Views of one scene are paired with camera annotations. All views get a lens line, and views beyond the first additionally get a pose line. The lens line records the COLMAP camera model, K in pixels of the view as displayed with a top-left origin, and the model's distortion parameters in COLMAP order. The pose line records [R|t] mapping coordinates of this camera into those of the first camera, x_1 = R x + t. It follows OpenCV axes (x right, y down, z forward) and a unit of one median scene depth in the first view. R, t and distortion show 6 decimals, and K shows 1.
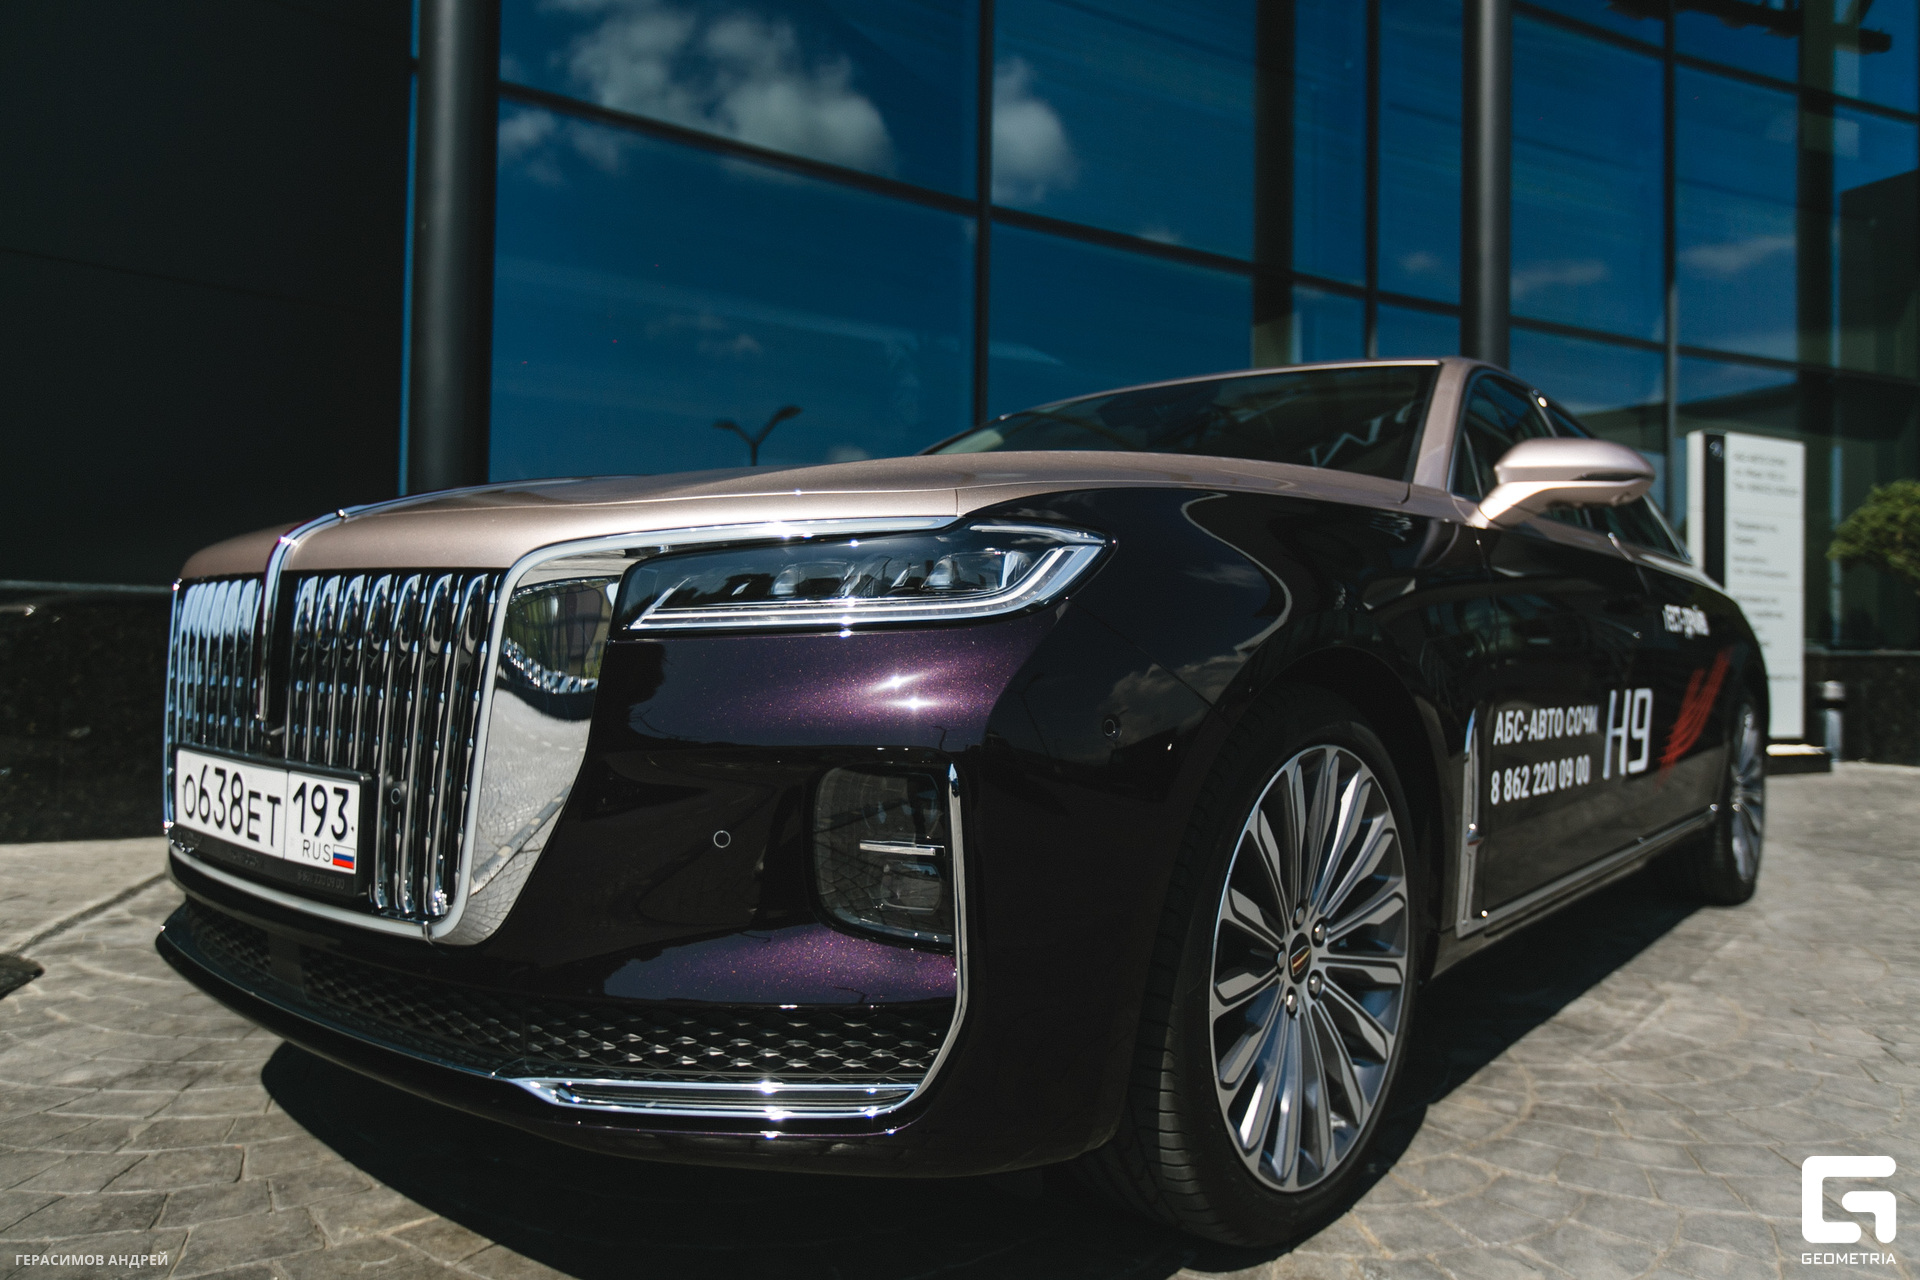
lens RADIAL K [[1283.1, 0, 960.0], [0, 1283.1, 640.0], [0, 0, 1]] dist [0.003523, -0.002071]
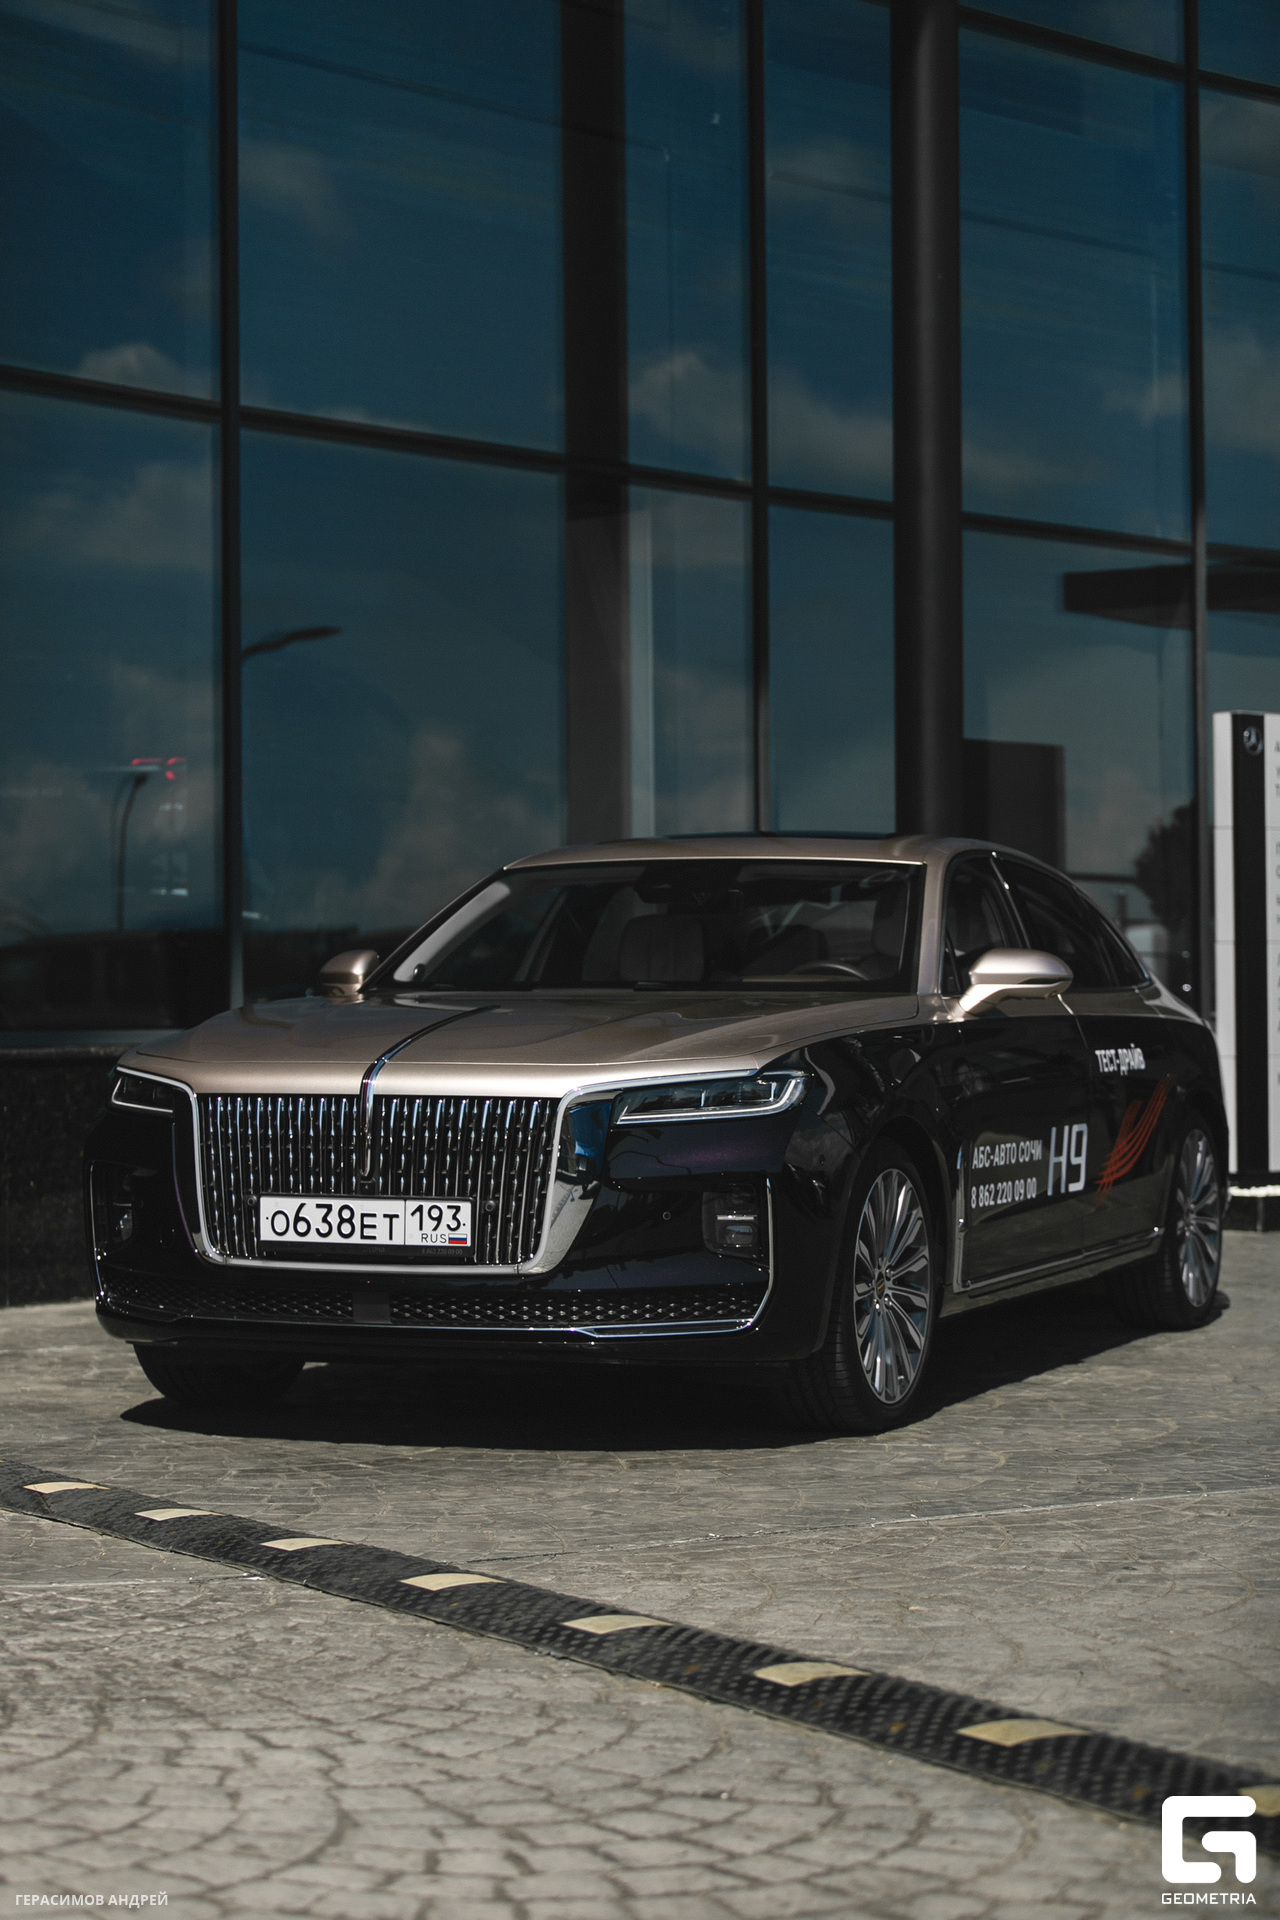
lens RADIAL K [[4026.4, 0, 640.0], [0, 4026.4, 960.0], [0, 0, 1]] dist [-0.030136, 0.006454]
pose [[0.946713, -0.019622, 0.321480, -1.812456], [0.018693, 0.999807, 0.005977, -0.246147], [-0.321536, 0.000351, 0.946897, -4.134954]]
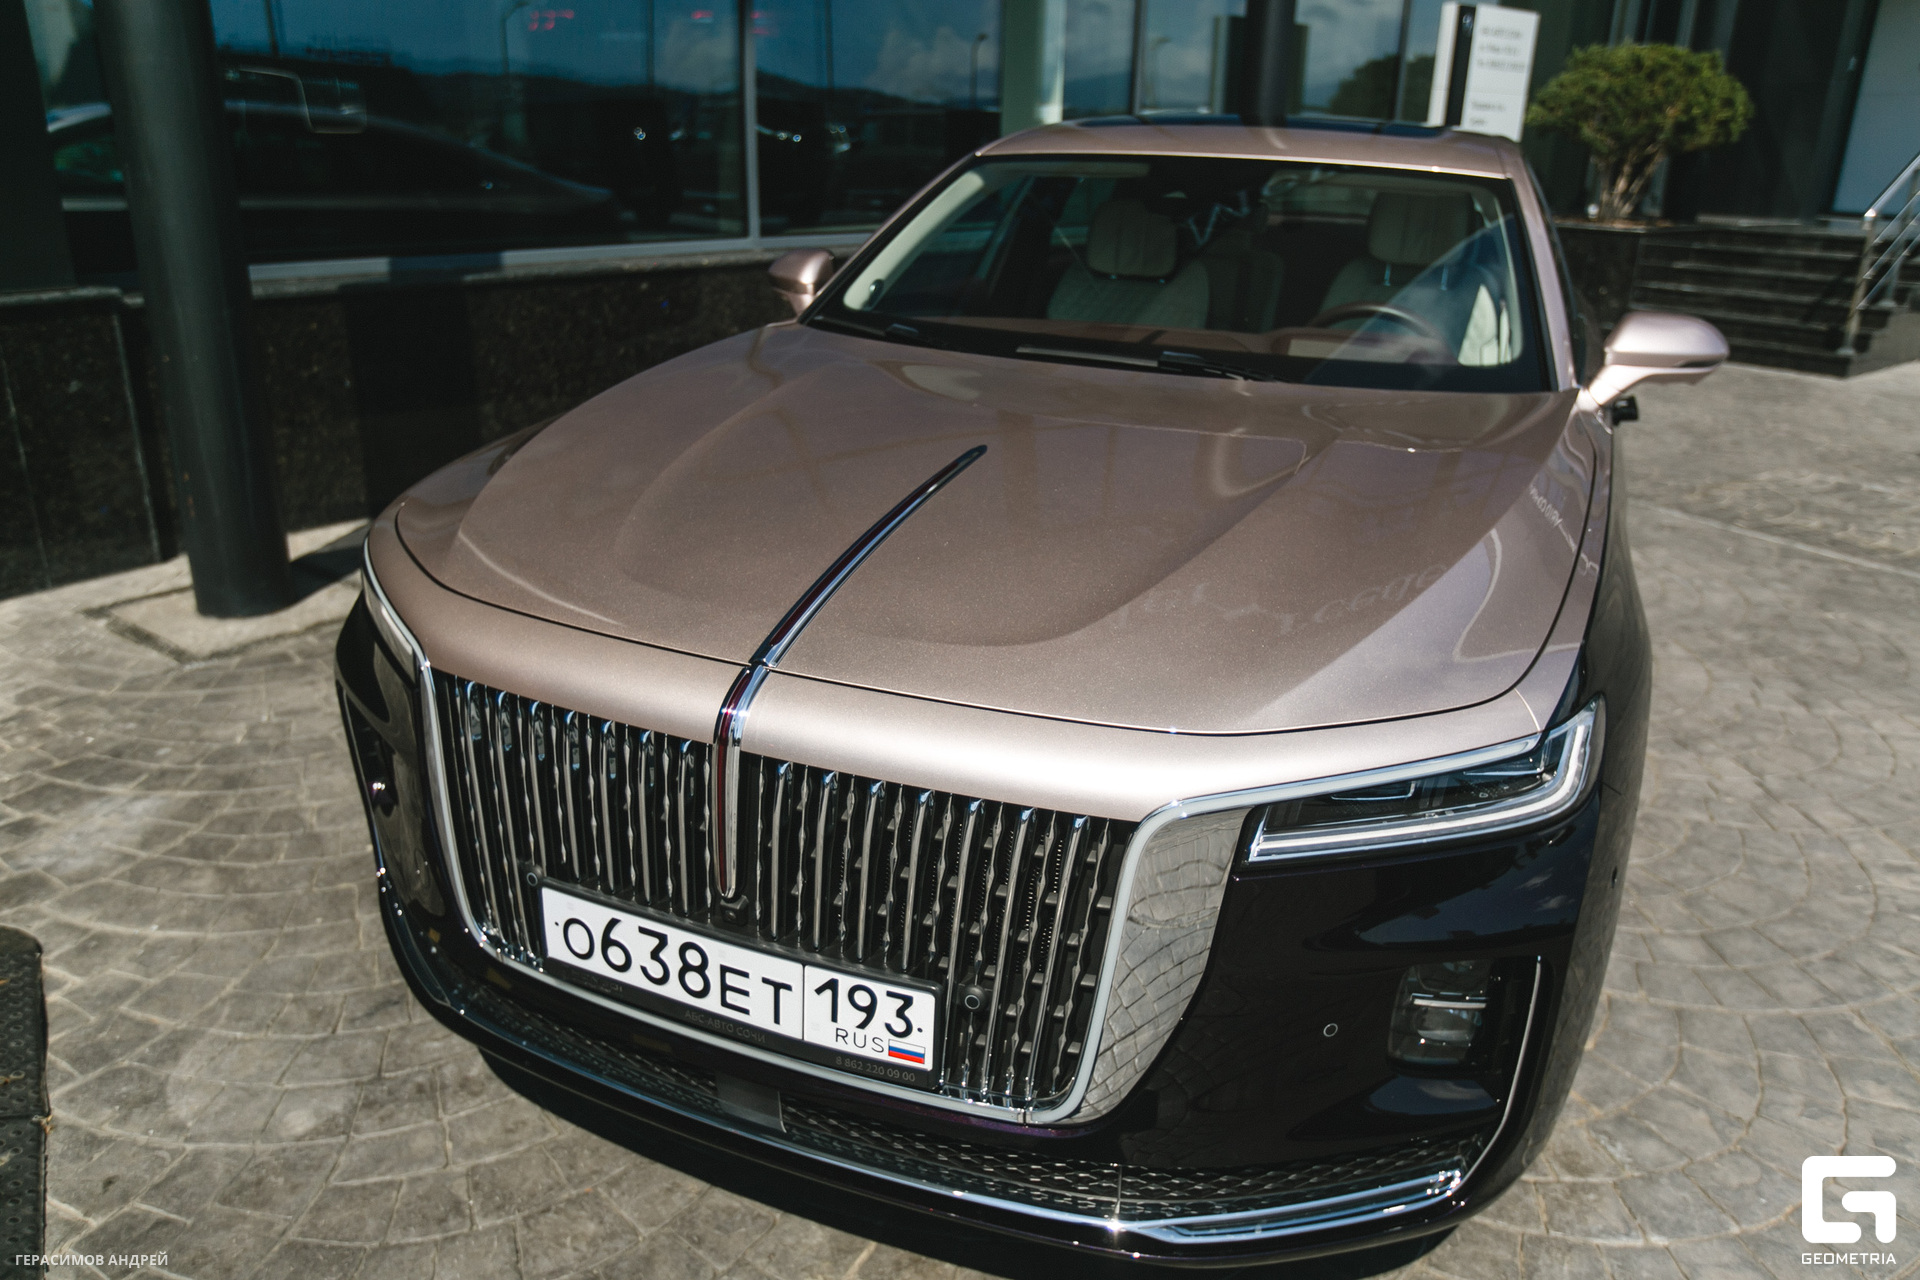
lens RADIAL K [[1382.2, 0, 960.0], [0, 1382.2, 640.0], [0, 0, 1]] dist [0.005455, -0.004606]
pose [[0.953676, -0.098167, 0.284368, -0.580662], [-0.013057, 0.930864, 0.365132, -0.432903], [-0.300552, -0.351931, 0.886461, 0.104406]]
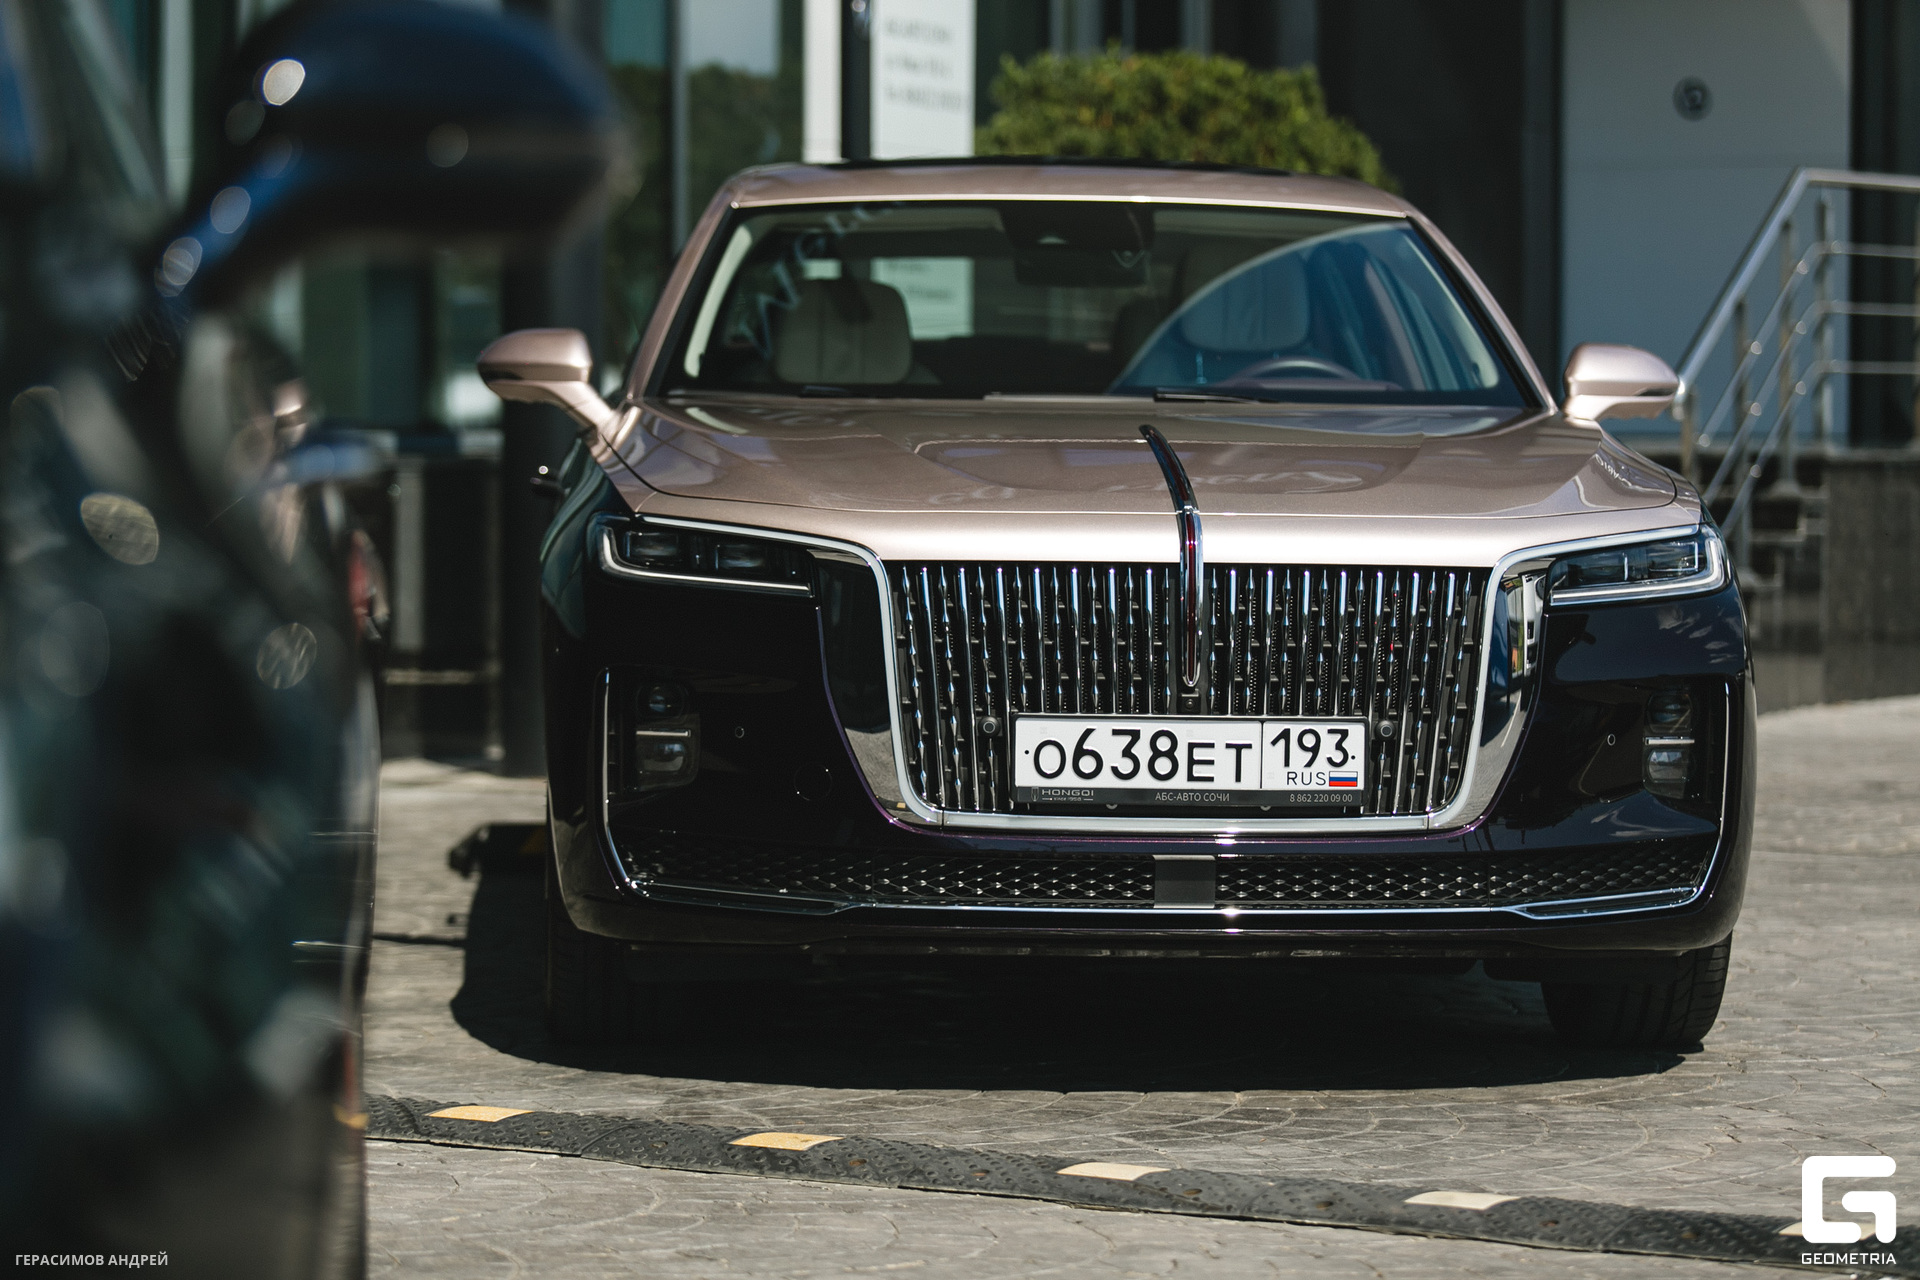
lens RADIAL K [[6211.9, 0, 960.0], [0, 6211.9, 640.0], [0, 0, 1]] dist [-0.075826, 0.416970]
pose [[0.713620, -0.042611, 0.699236, -4.314351], [-0.001795, 0.998034, 0.062651, -0.312594], [-0.700531, -0.045964, 0.712141, -2.725701]]
